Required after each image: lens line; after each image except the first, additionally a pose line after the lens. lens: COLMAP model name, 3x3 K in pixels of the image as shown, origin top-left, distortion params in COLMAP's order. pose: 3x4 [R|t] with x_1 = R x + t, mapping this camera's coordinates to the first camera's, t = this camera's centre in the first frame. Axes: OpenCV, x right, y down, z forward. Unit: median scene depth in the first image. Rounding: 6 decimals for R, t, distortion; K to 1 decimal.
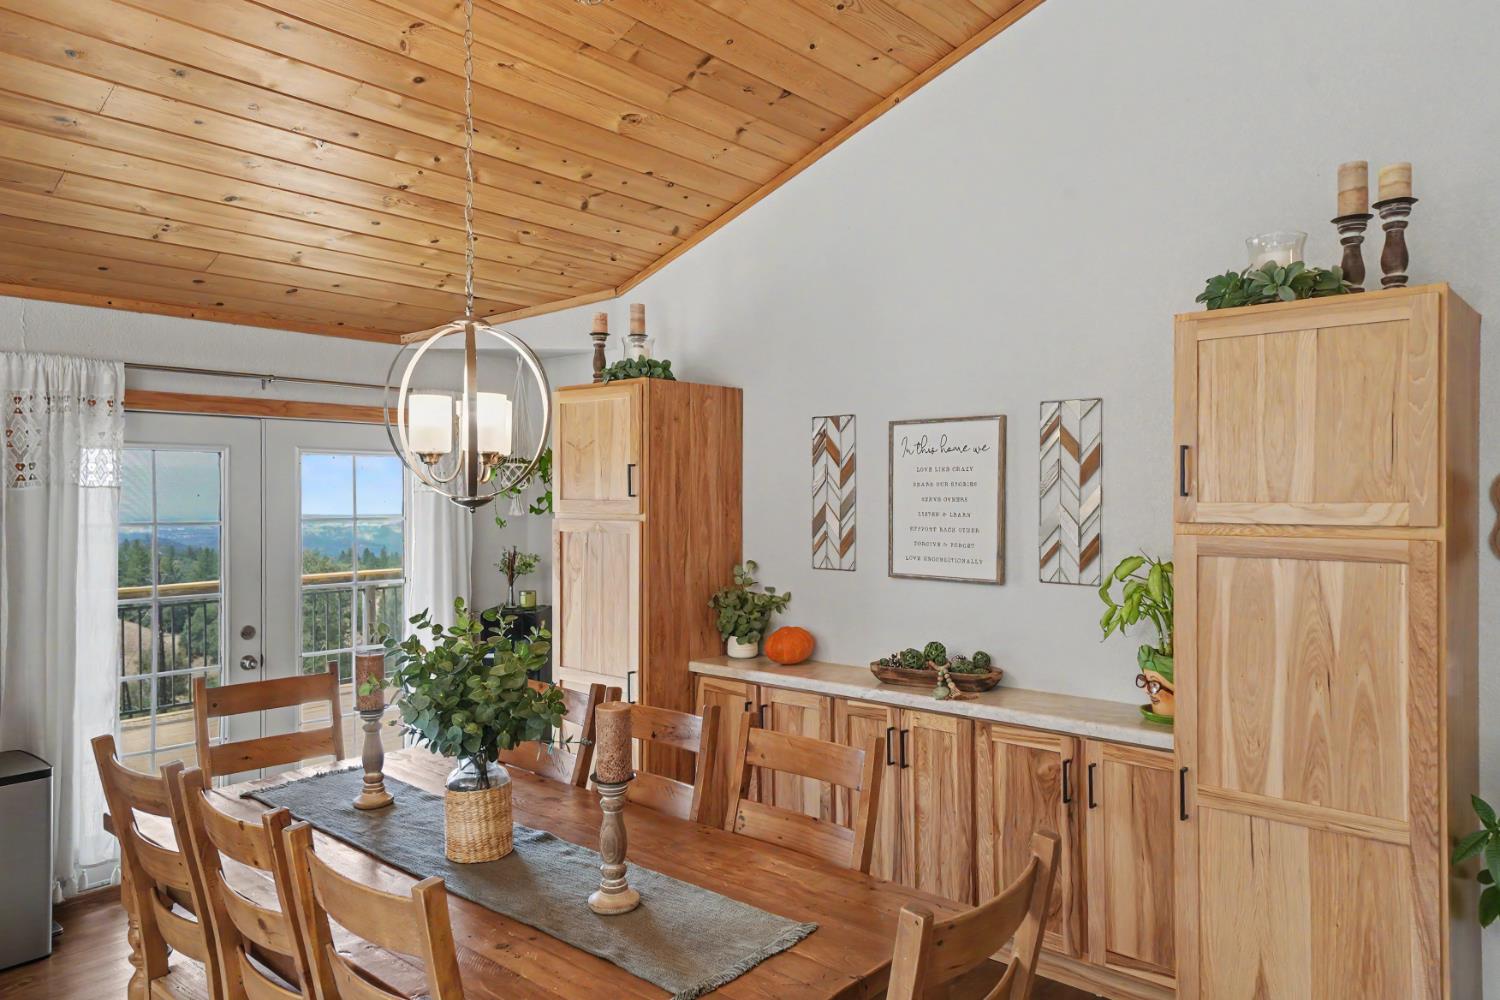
lens RADIAL K [[1027.4, 0, 750.0], [0, 1027.4, 500.0], [0, 0, 1]] dist [0.022485, 0.002171]
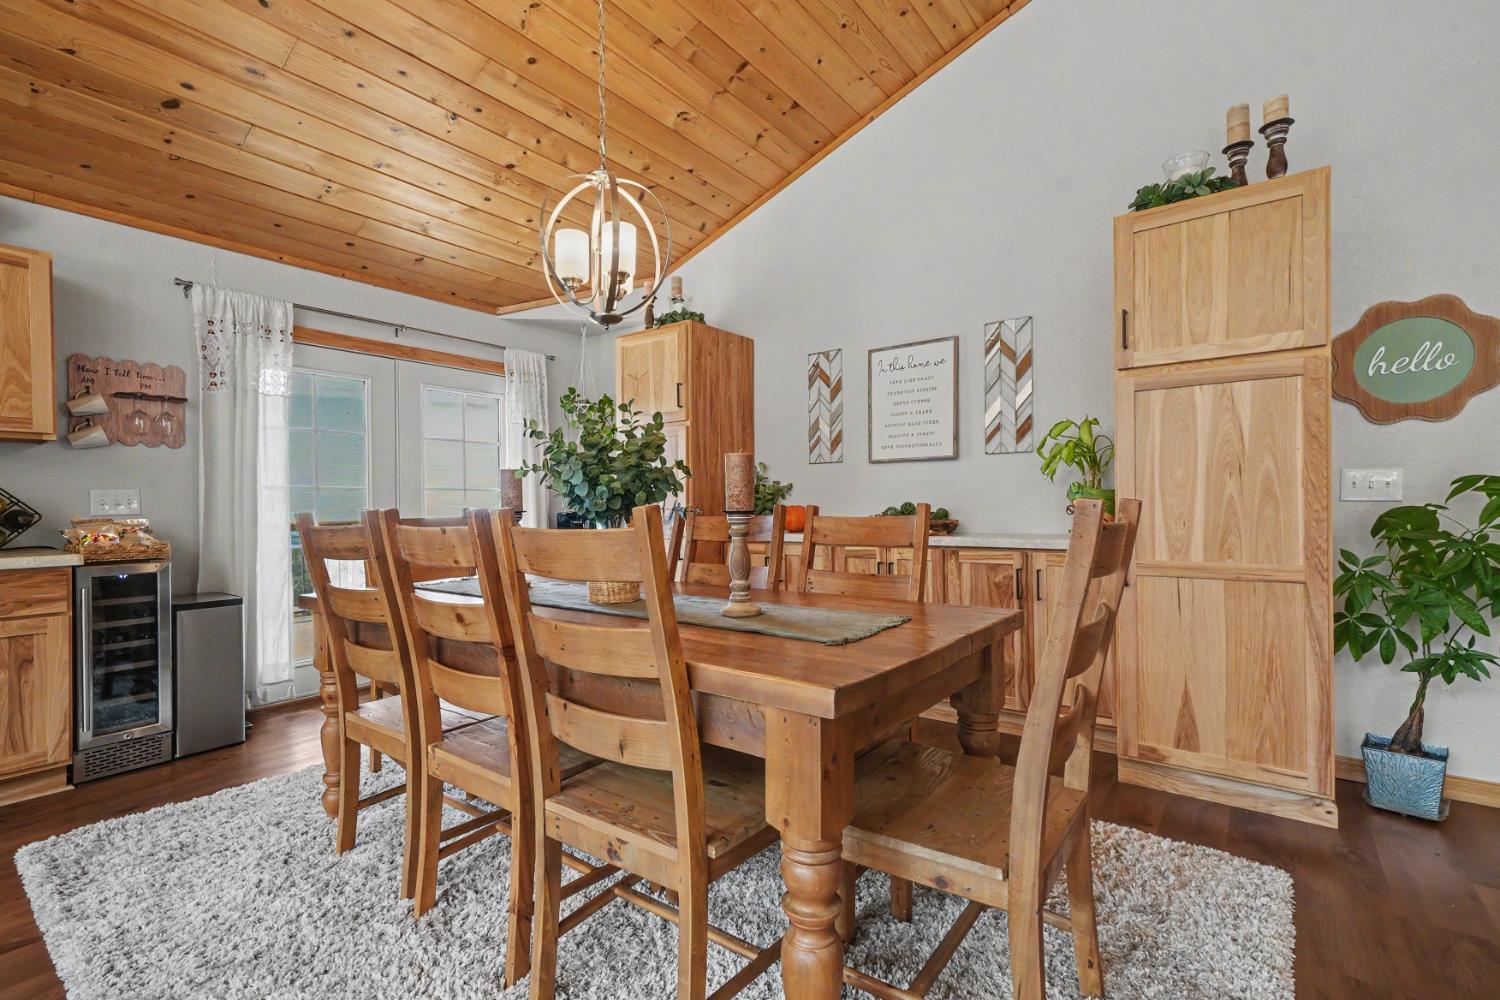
lens RADIAL K [[688.3, 0, 747.5], [0, 688.3, 510.7], [0, 0, 1]] dist [0.002433, 0.000126]
pose [[0.997434, -0.009333, 0.070987, -0.105504], [0.009506, 0.999953, -0.002110, 0.156505], [-0.070964, 0.002779, 0.997475, 0.099968]]
